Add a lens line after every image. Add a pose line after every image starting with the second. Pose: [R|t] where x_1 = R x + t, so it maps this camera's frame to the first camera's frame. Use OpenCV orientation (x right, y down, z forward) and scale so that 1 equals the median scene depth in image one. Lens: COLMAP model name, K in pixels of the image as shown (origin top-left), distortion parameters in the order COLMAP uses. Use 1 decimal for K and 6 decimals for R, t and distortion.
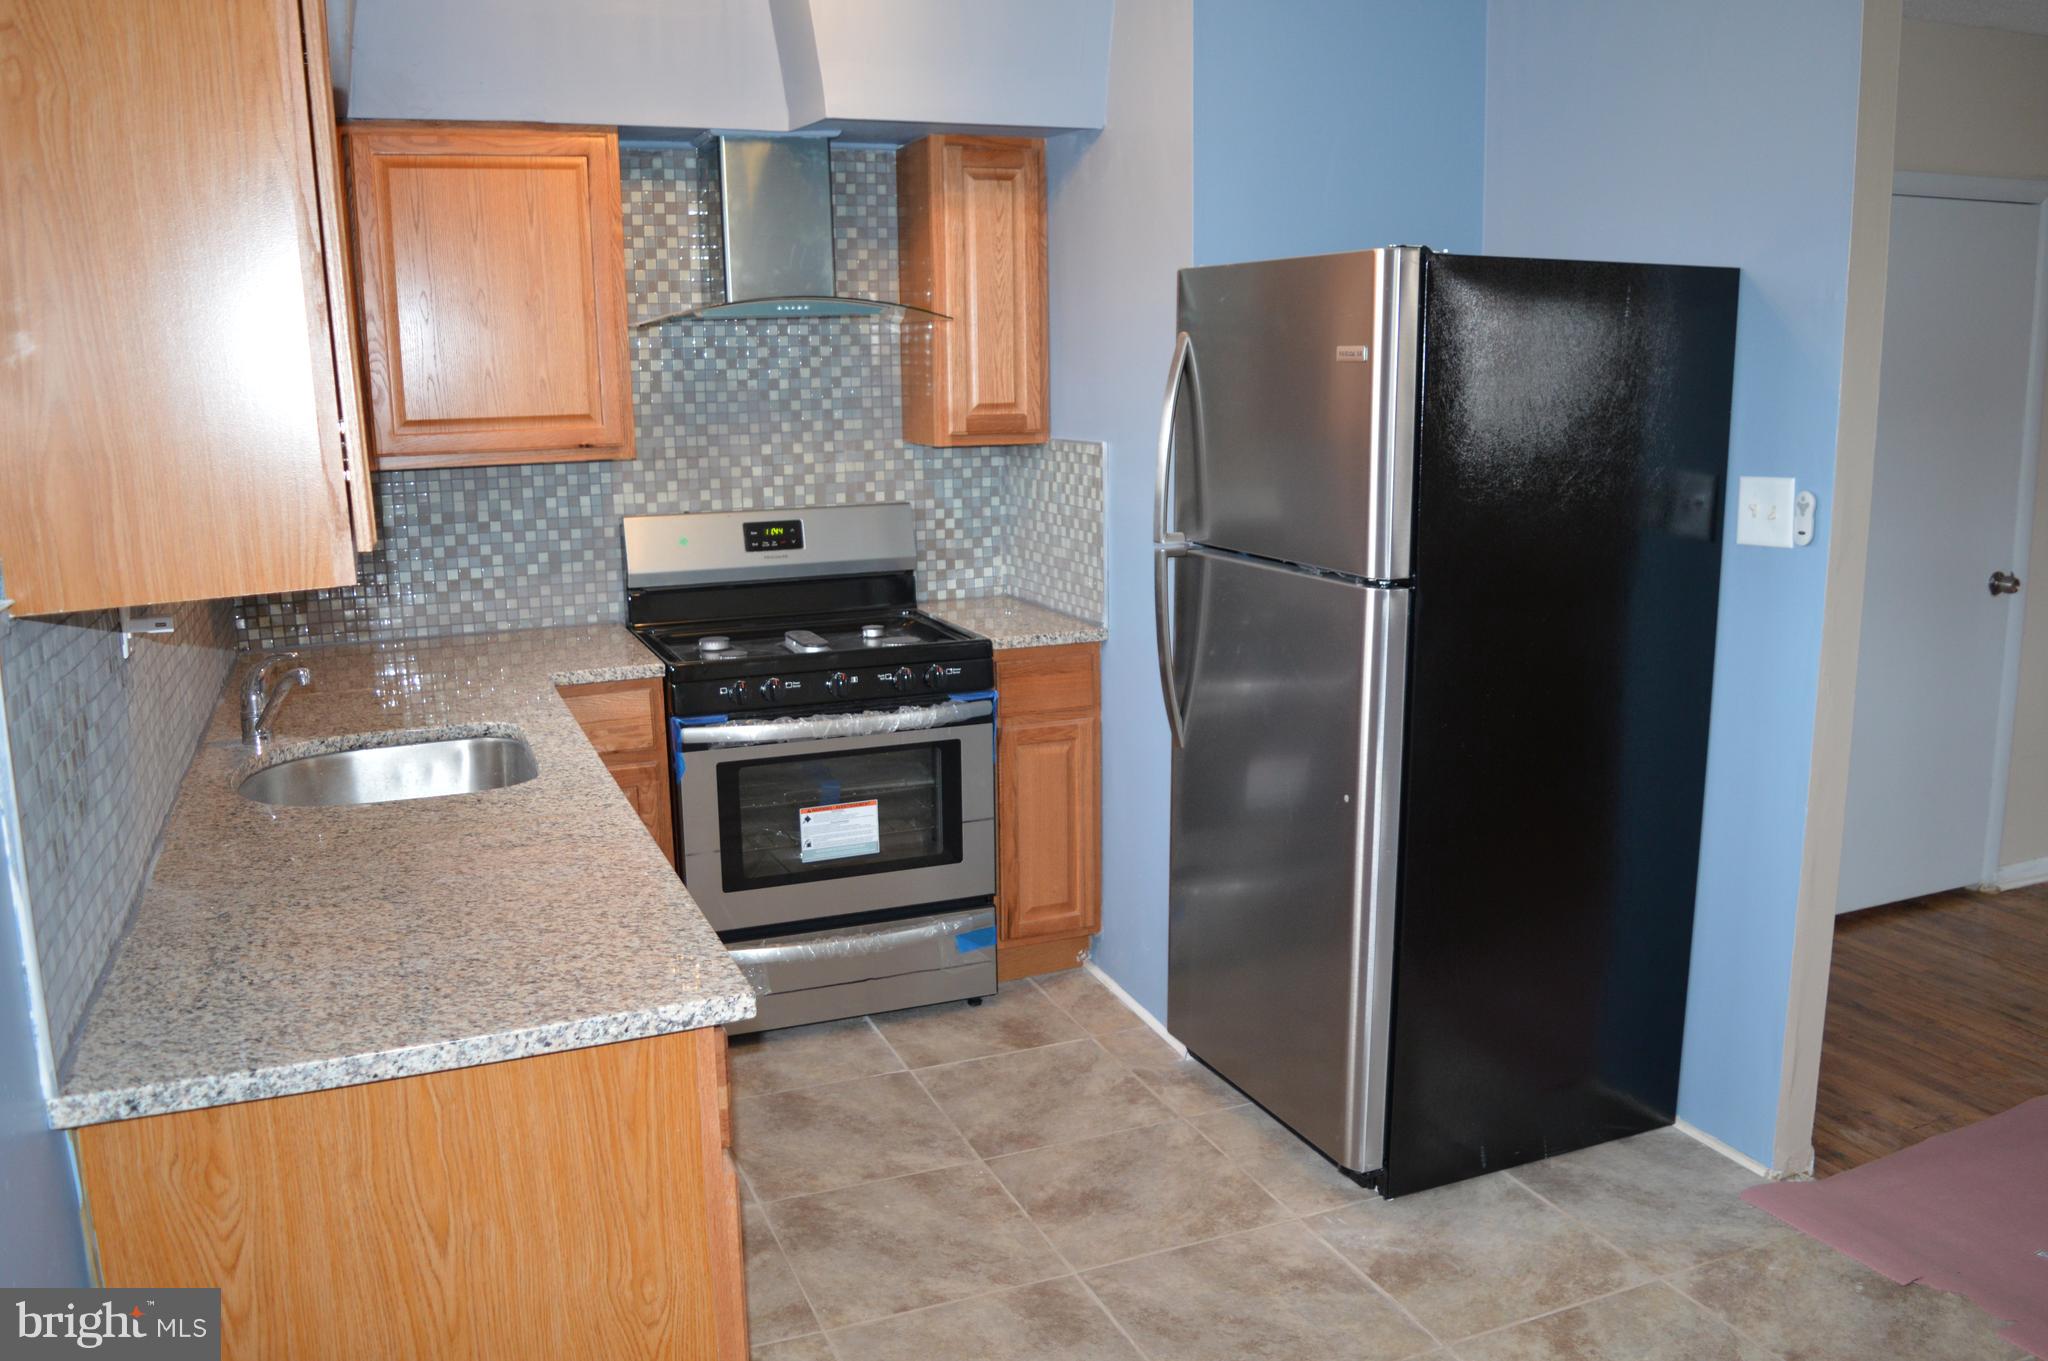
lens RADIAL K [[1621.7, 0, 1037.4], [0, 1621.7, 681.0], [0, 0, 1]] dist [-0.097115, 0.026680]
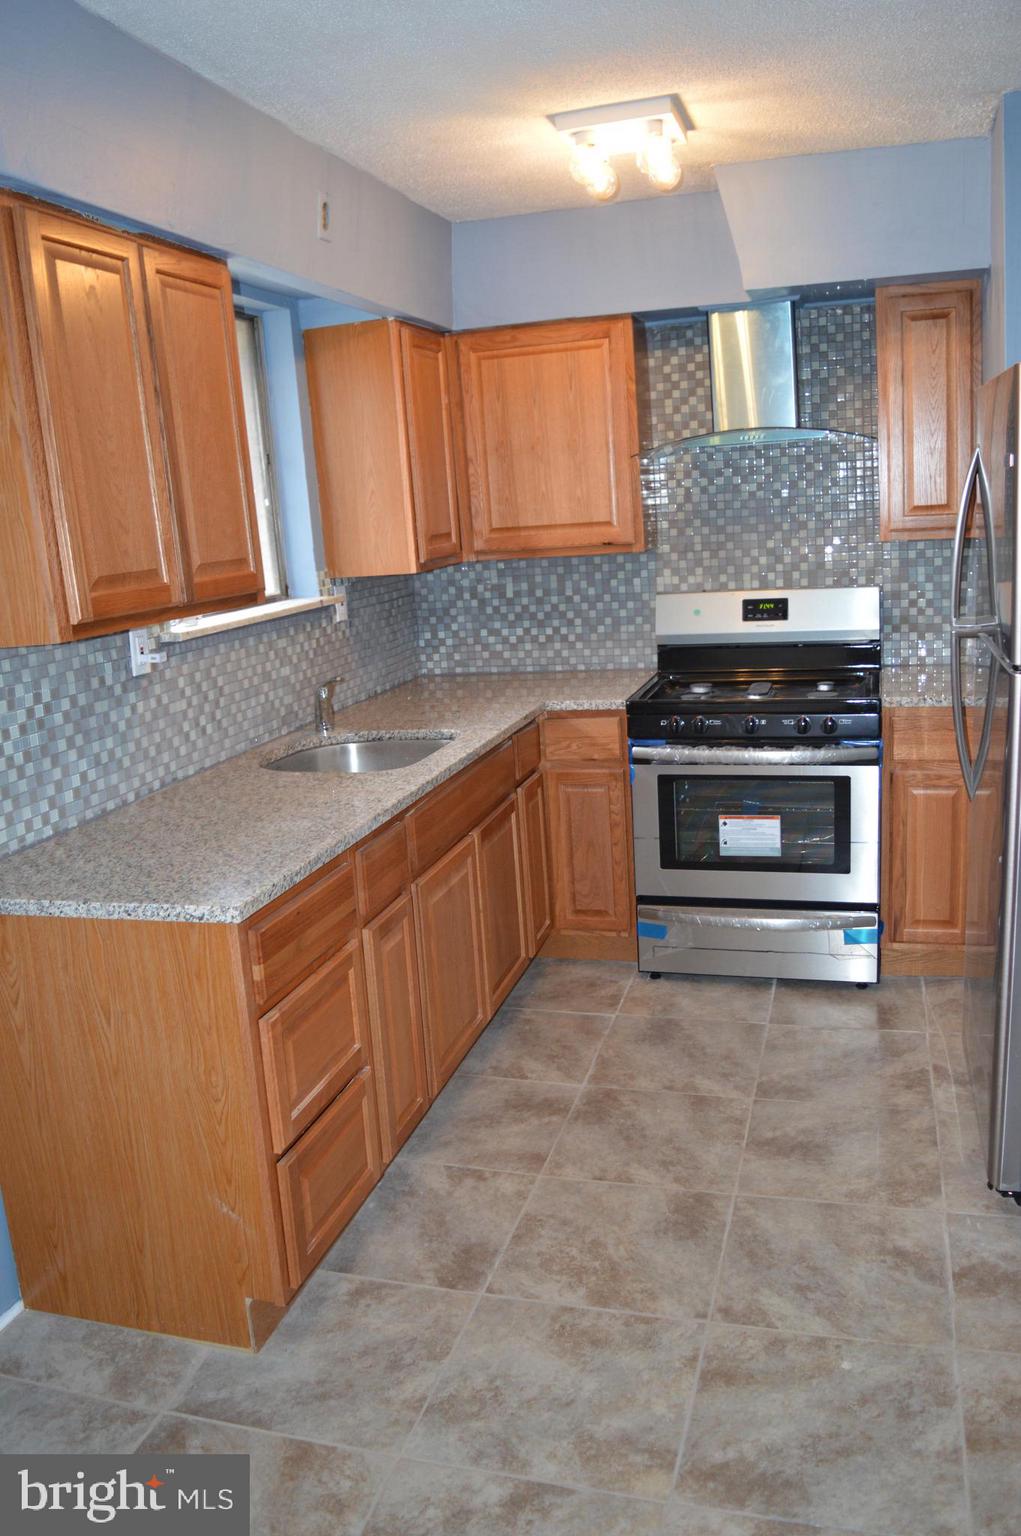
lens RADIAL K [[1216.3, 0, 505.4], [0, 1216.3, 767.8], [0, 0, 1]] dist [-0.097115, 0.026680]
pose [[0.774436, 0.099281, -0.624813, 0.344494], [-0.067669, 0.994943, 0.074221, -0.022917], [0.629023, -0.015199, 0.777238, 0.108970]]
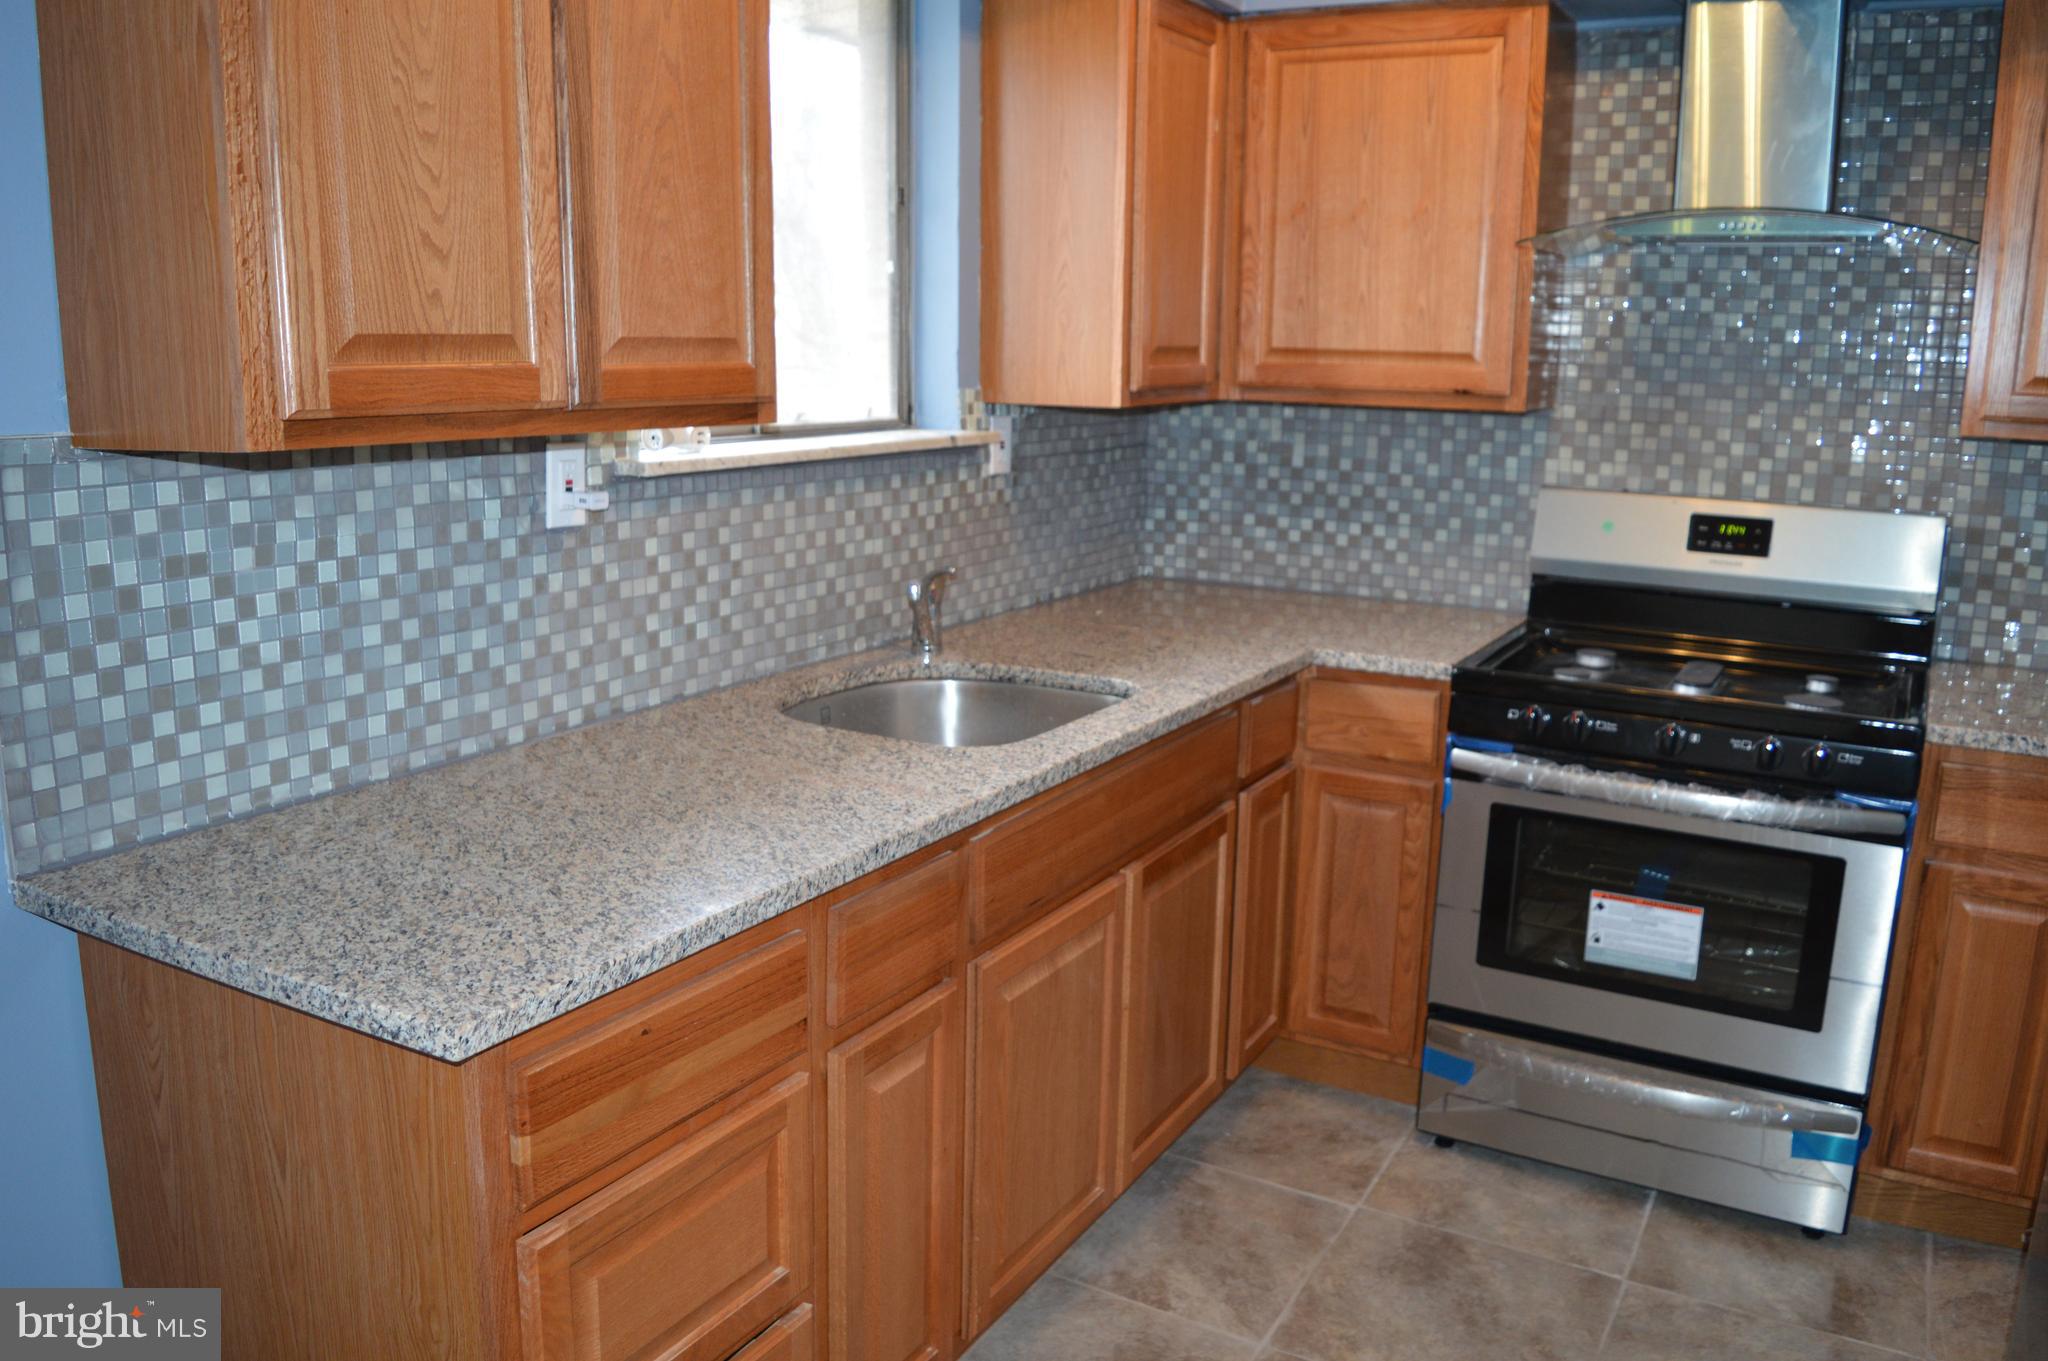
lens RADIAL K [[1621.7, 0, 1033.0], [0, 1621.7, 679.2], [0, 0, 1]] dist [-0.097115, 0.026680]
pose [[0.614731, 0.189957, -0.765520, 0.247814], [-0.180378, 0.978702, 0.098009, -0.043605], [0.767834, 0.077833, 0.635903, 0.323123]]
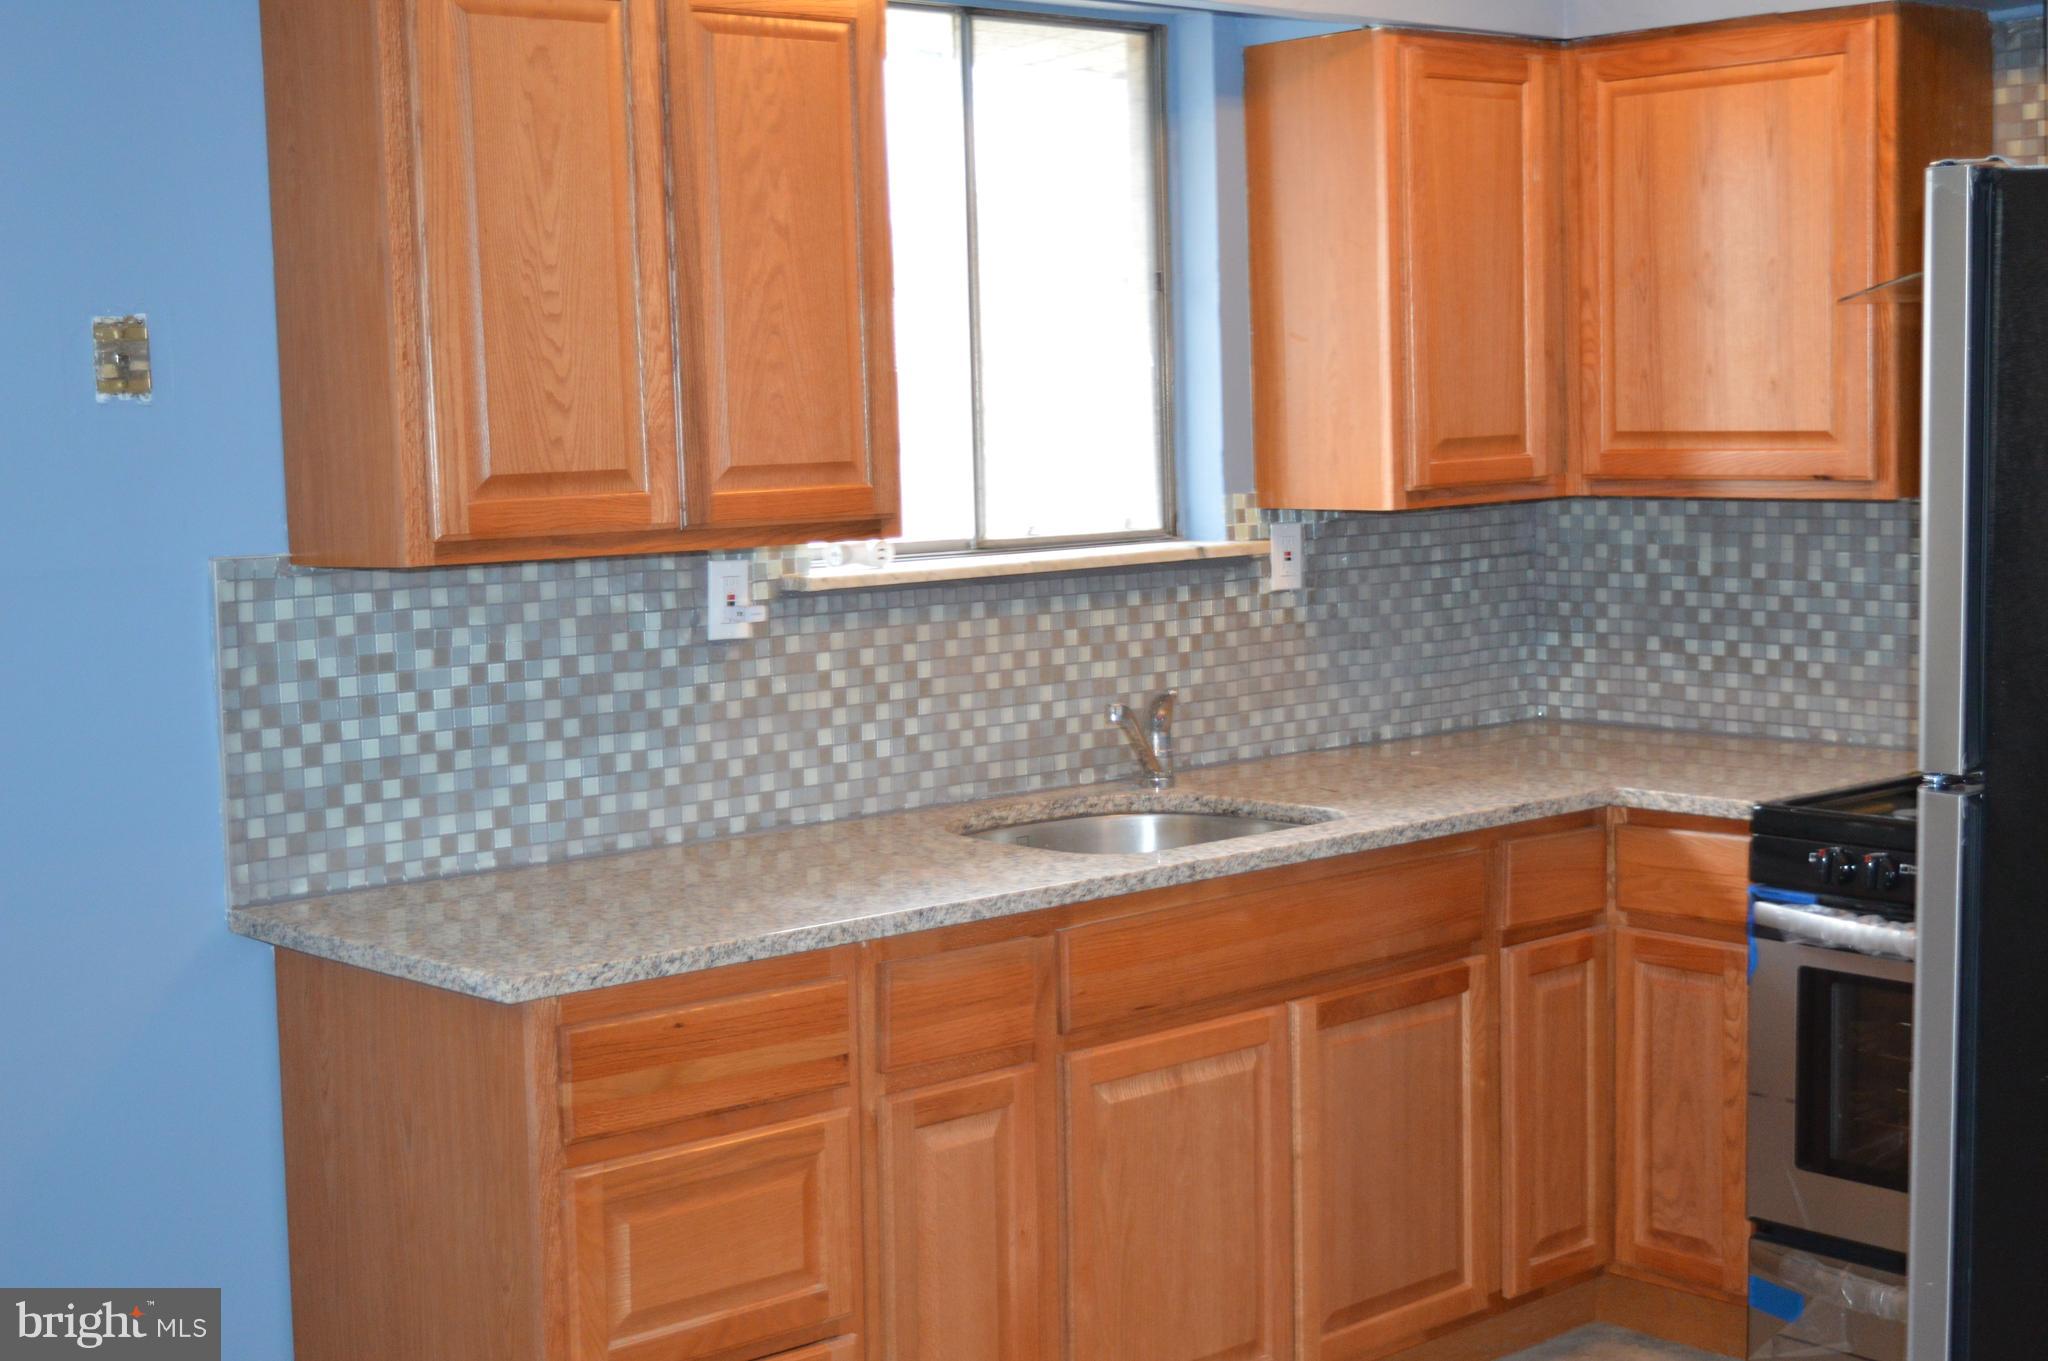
lens RADIAL K [[2894.3, 0, 1034.5], [0, 2894.3, 683.2], [0, 0, 1]] dist [-0.031849, 0.000000]
pose [[0.334800, 0.104691, -0.936455, 0.771045], [-0.165104, 0.984952, 0.051085, -0.069634], [0.927712, 0.137509, 0.347047, 0.286718]]
